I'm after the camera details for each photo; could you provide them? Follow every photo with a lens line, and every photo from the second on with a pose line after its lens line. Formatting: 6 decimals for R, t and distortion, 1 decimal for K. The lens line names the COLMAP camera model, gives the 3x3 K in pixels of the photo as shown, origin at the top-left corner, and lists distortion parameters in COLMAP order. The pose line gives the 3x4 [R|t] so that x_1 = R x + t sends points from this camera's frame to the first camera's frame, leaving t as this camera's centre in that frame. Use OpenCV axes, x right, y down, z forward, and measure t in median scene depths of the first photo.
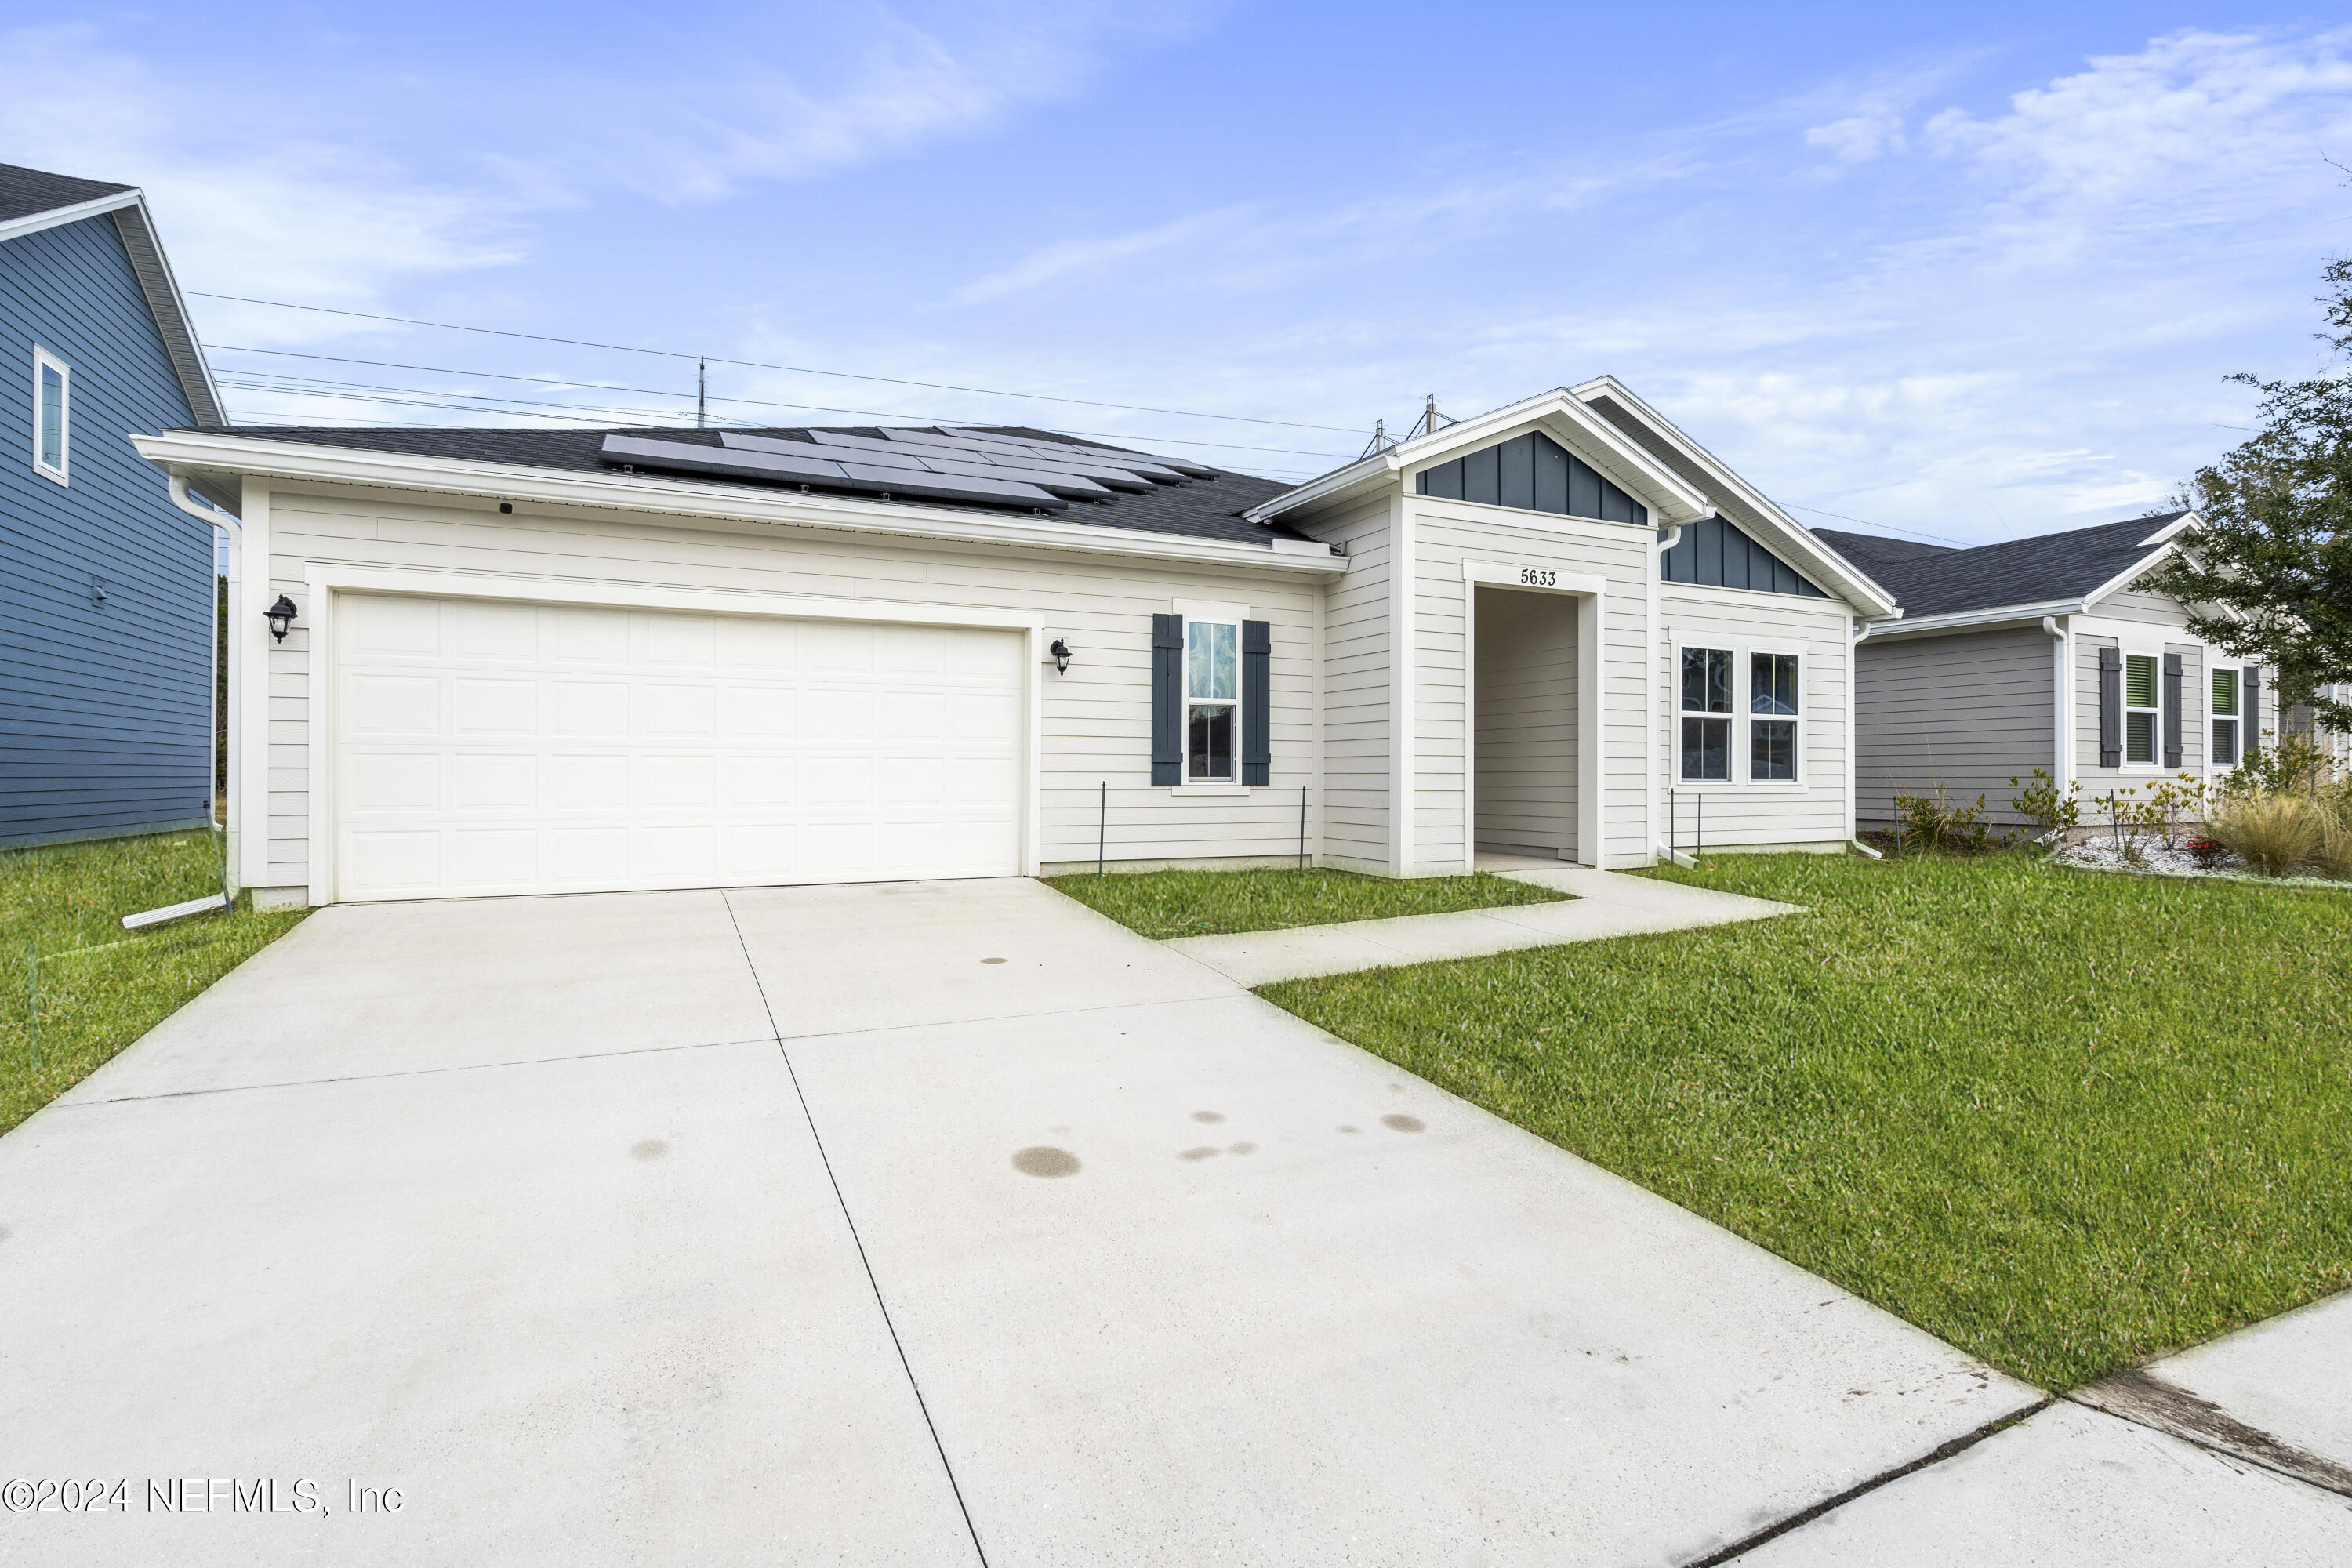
lens RADIAL K [[1072.7, 0, 1151.6], [0, 1072.7, 775.9], [0, 0, 1]] dist [-0.012917, 0.004454]
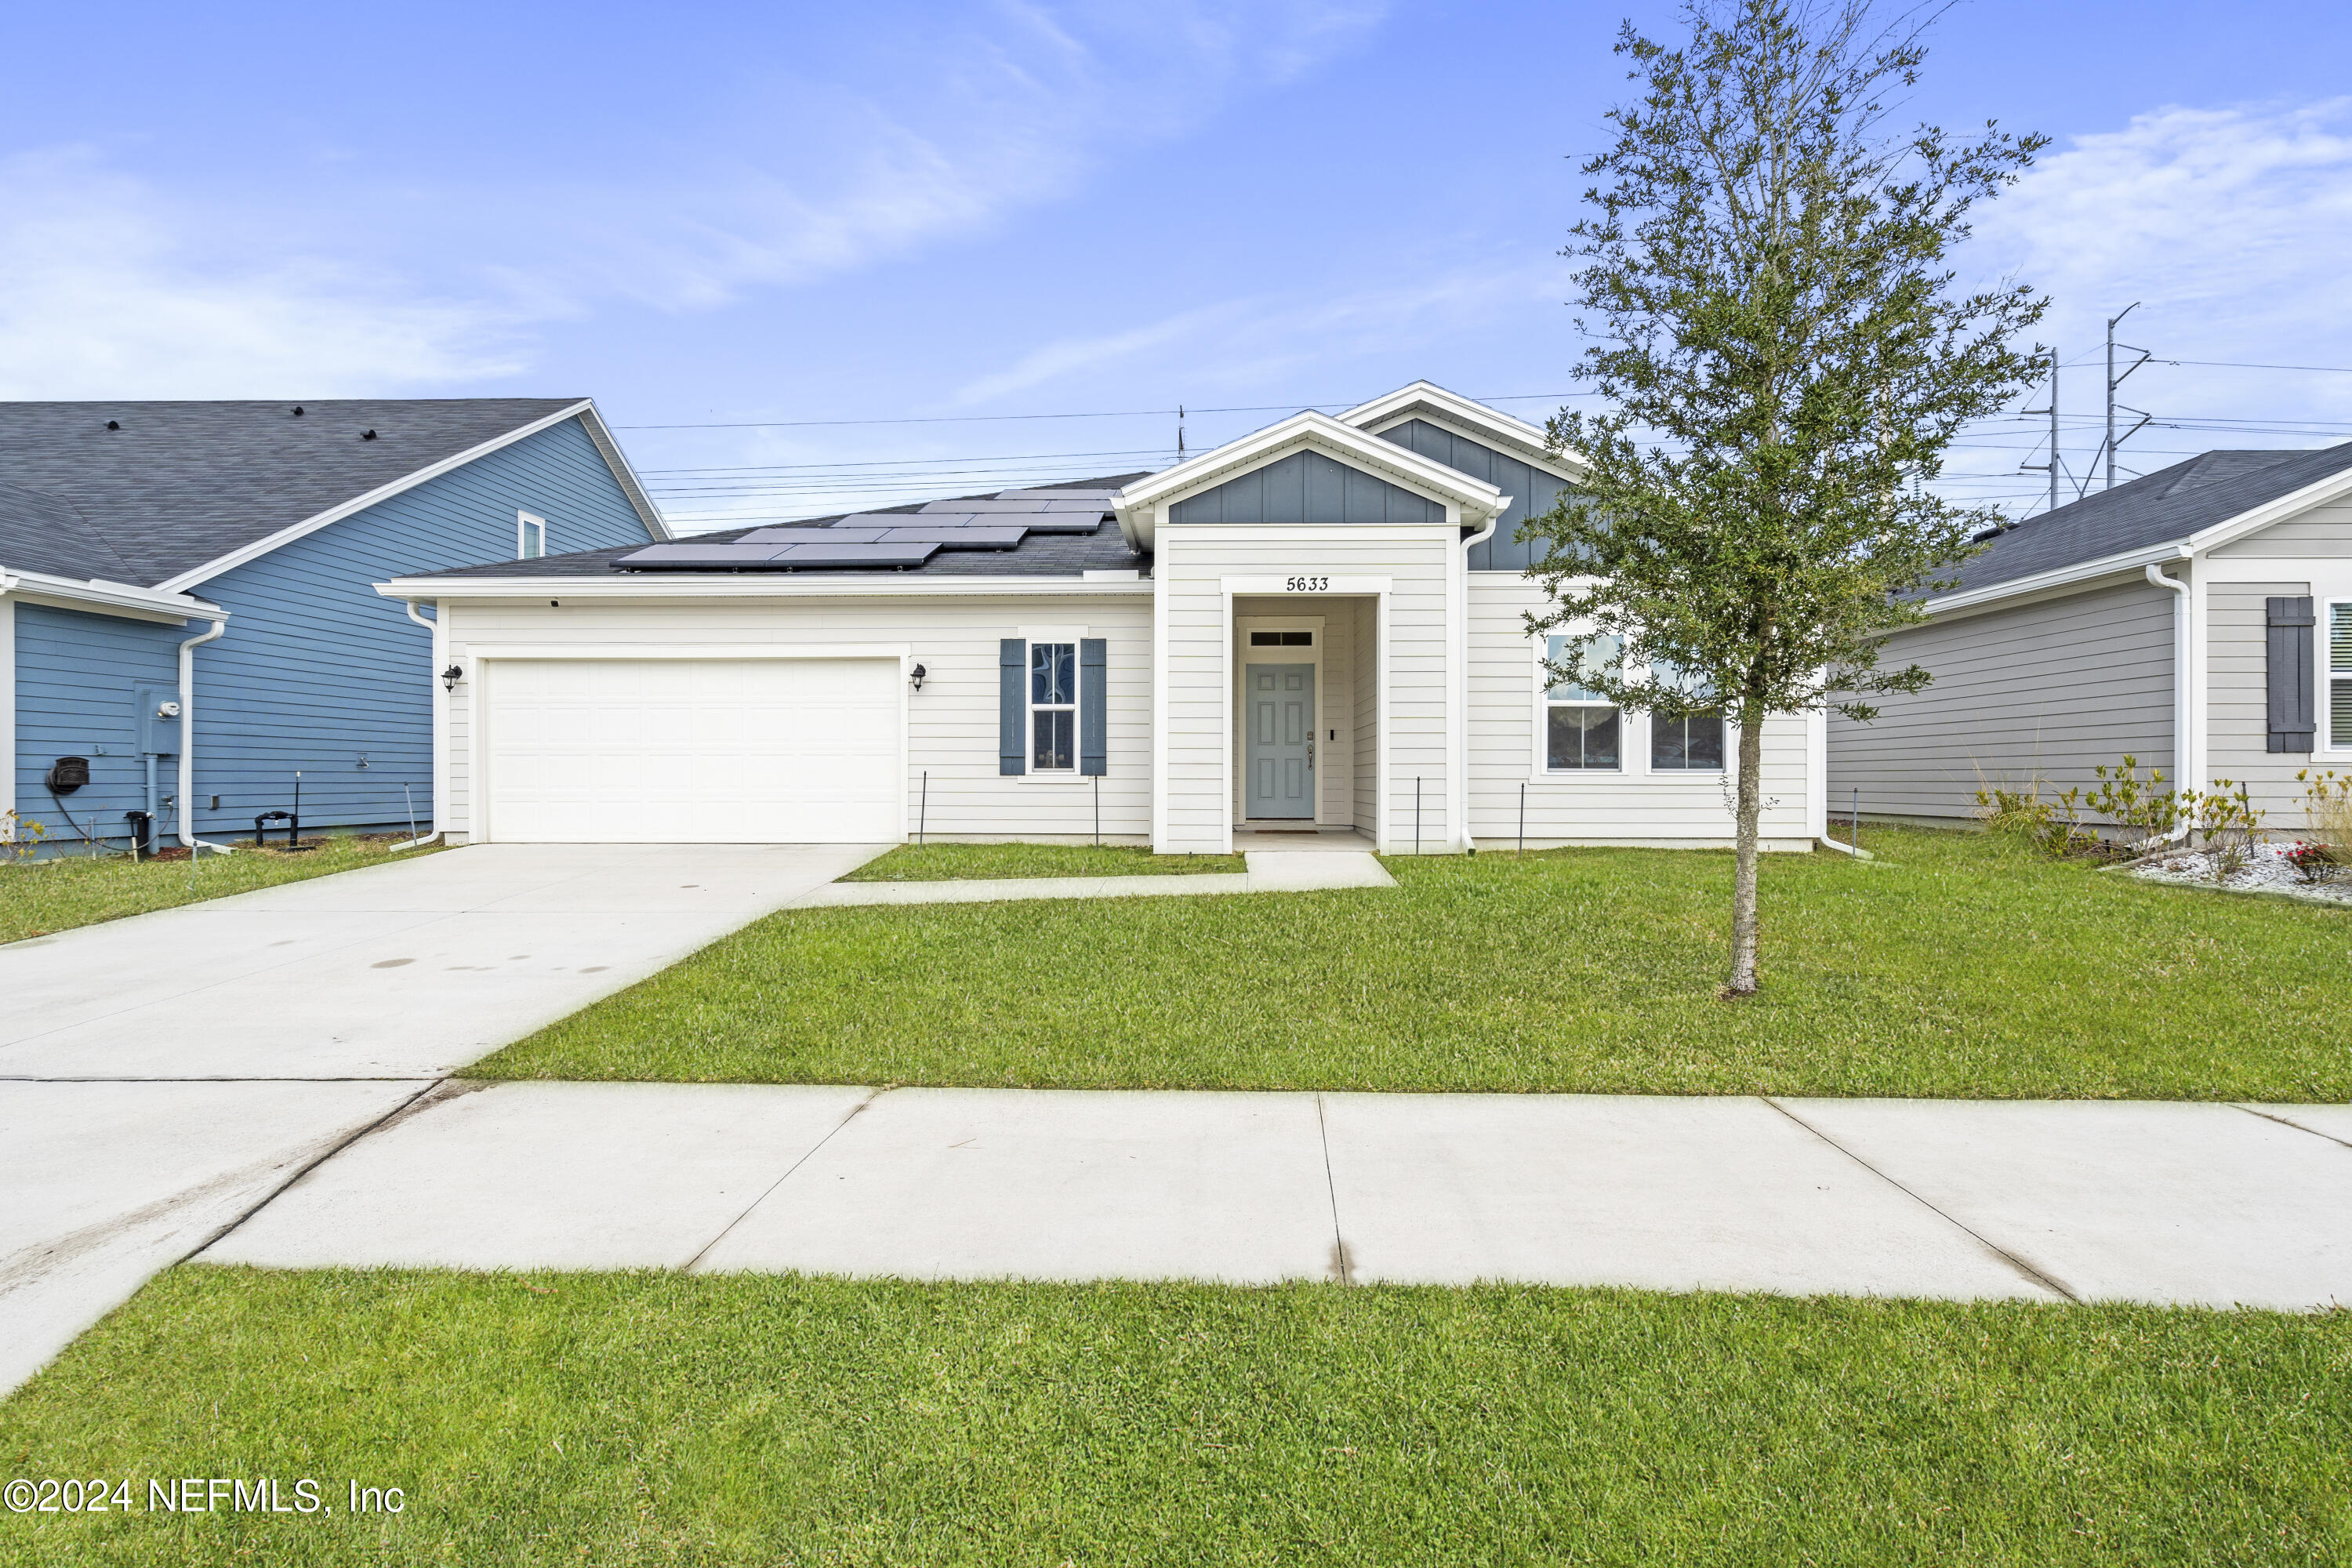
lens RADIAL K [[1050.1, 0, 1173.3], [0, 1050.1, 782.4], [0, 0, 1]] dist [-0.009537, 0.000766]
pose [[0.901917, 0.000199, -0.431910, 0.692323], [0.000801, 0.999997, 0.002135, 0.014298], [0.431909, -0.002271, 0.901914, -0.024958]]
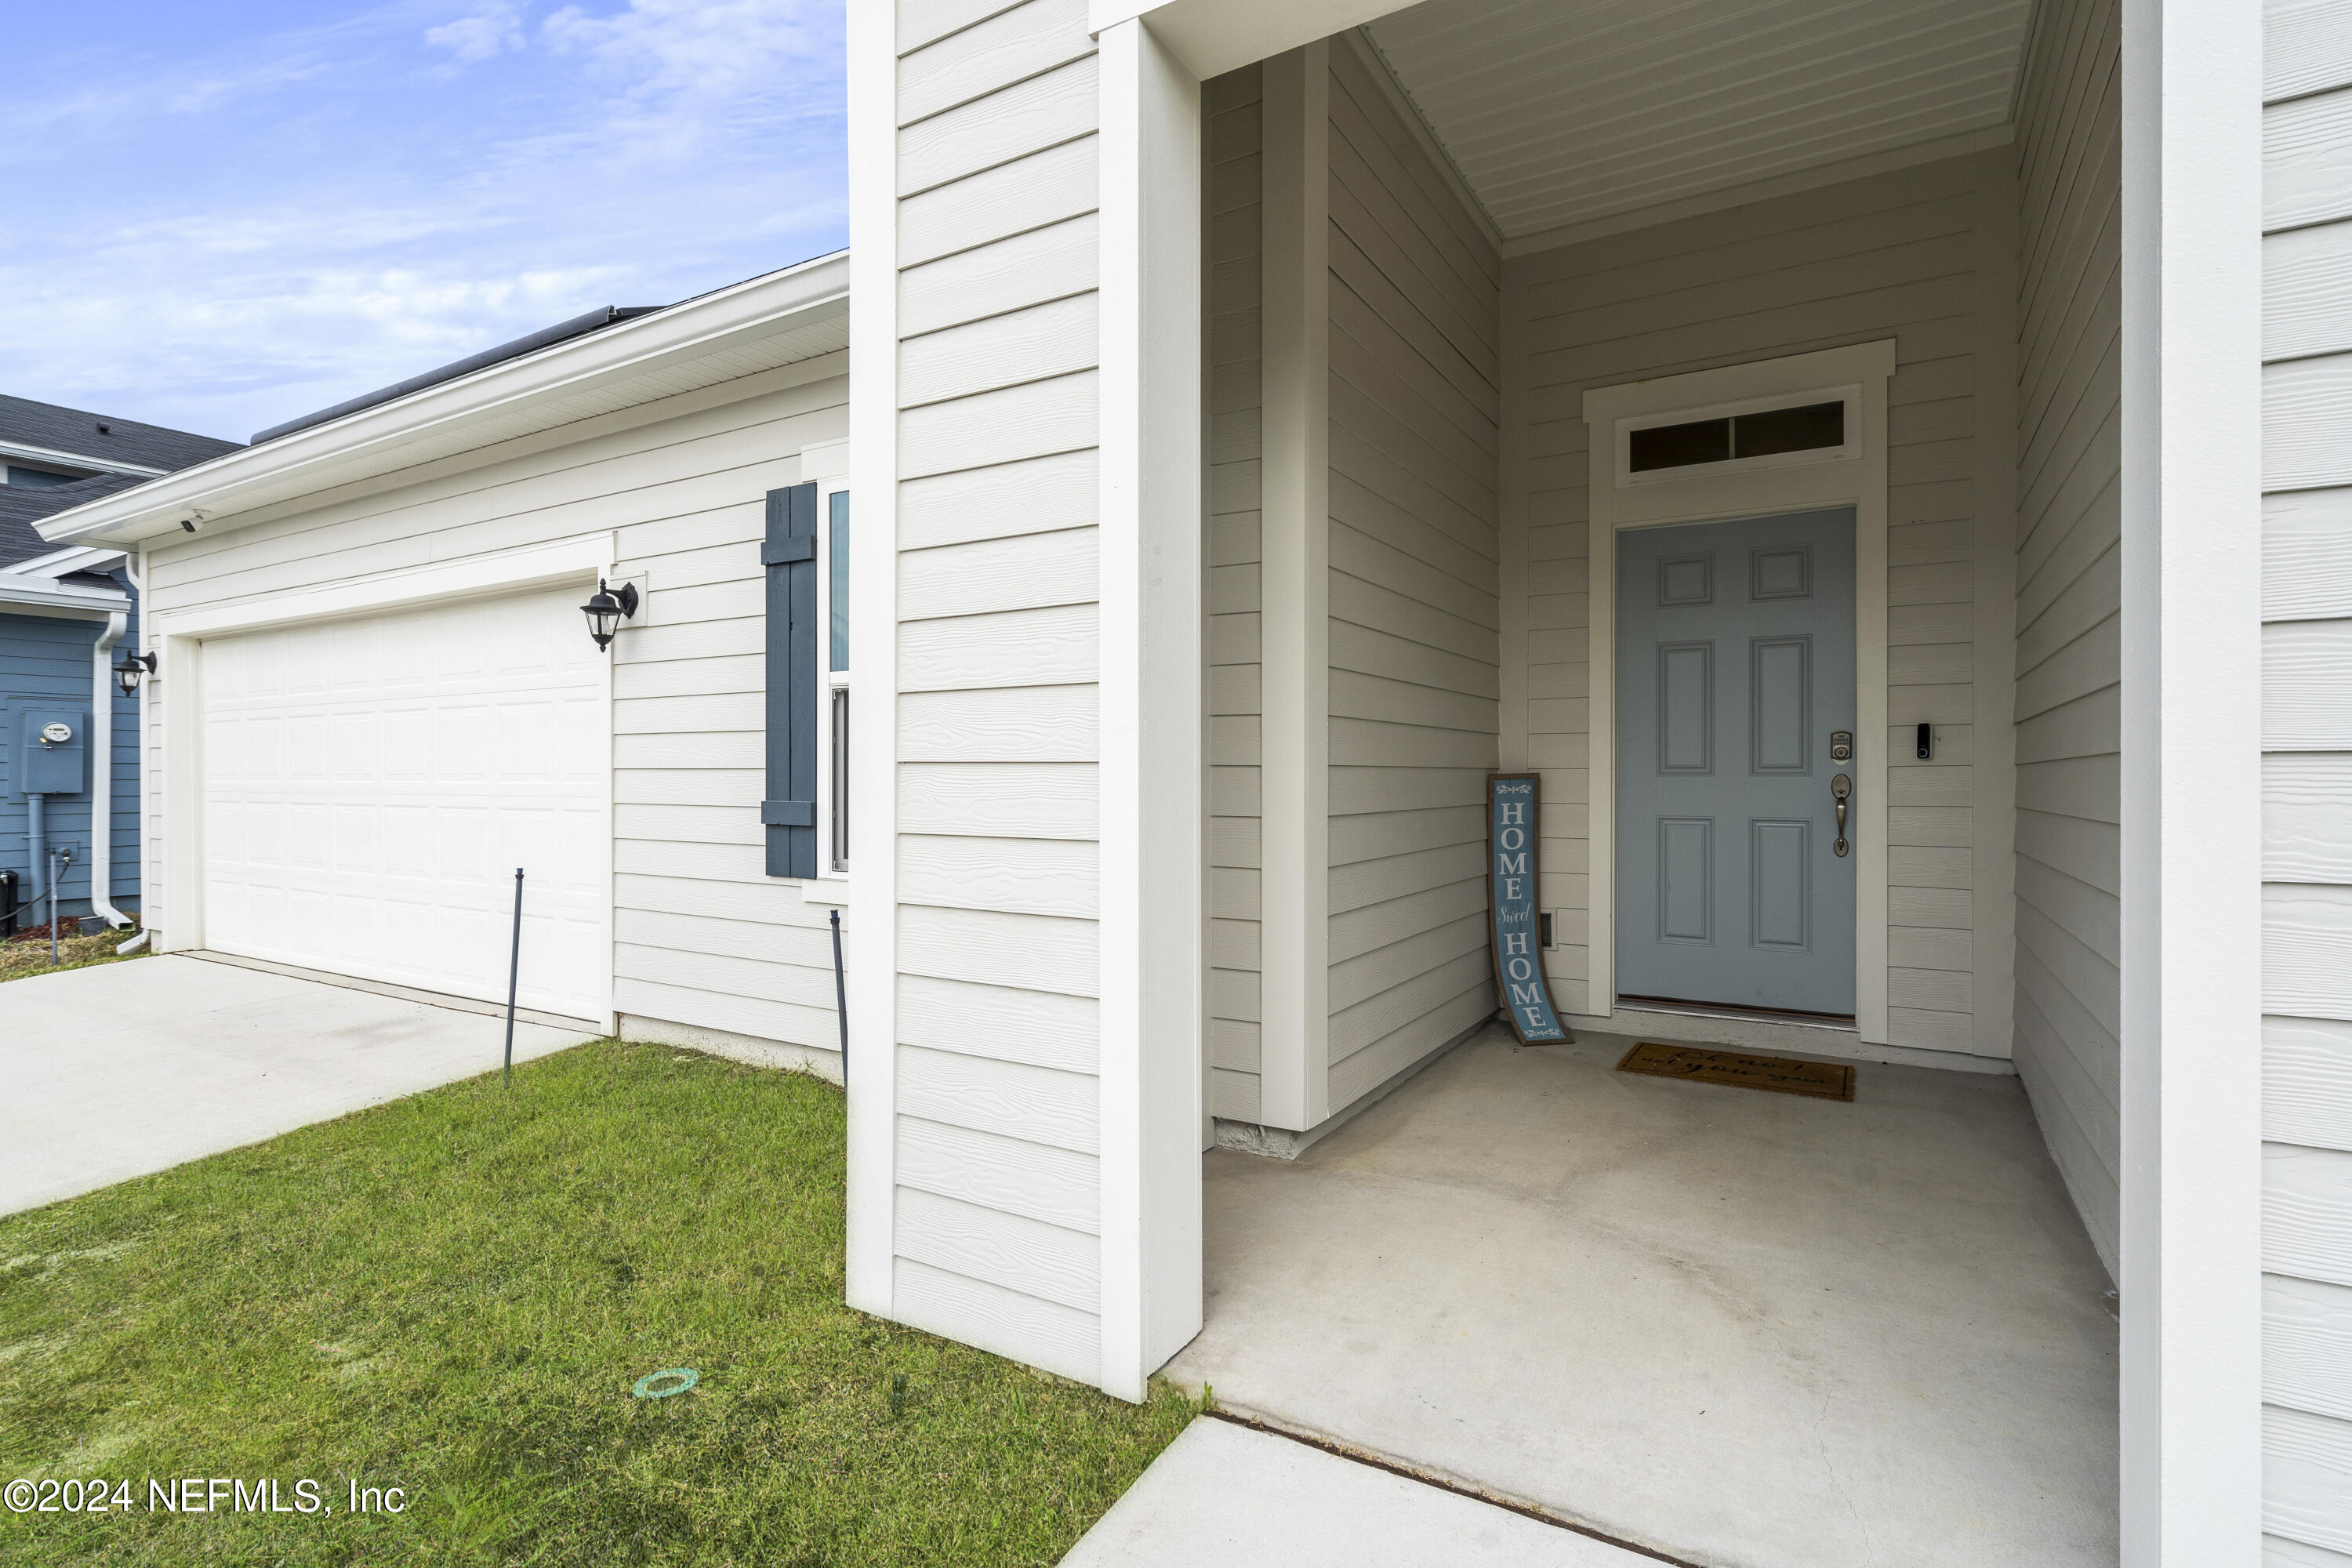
lens RADIAL K [[1142.9, 0, 1189.9], [0, 1142.9, 789.3], [0, 0, 1]] dist [-0.004818, 0.002075]
pose [[0.577935, 0.003731, -0.816074, 0.476614], [-0.001300, 0.999992, 0.003651, -0.028222], [0.816082, -0.001049, 0.577935, 0.838933]]
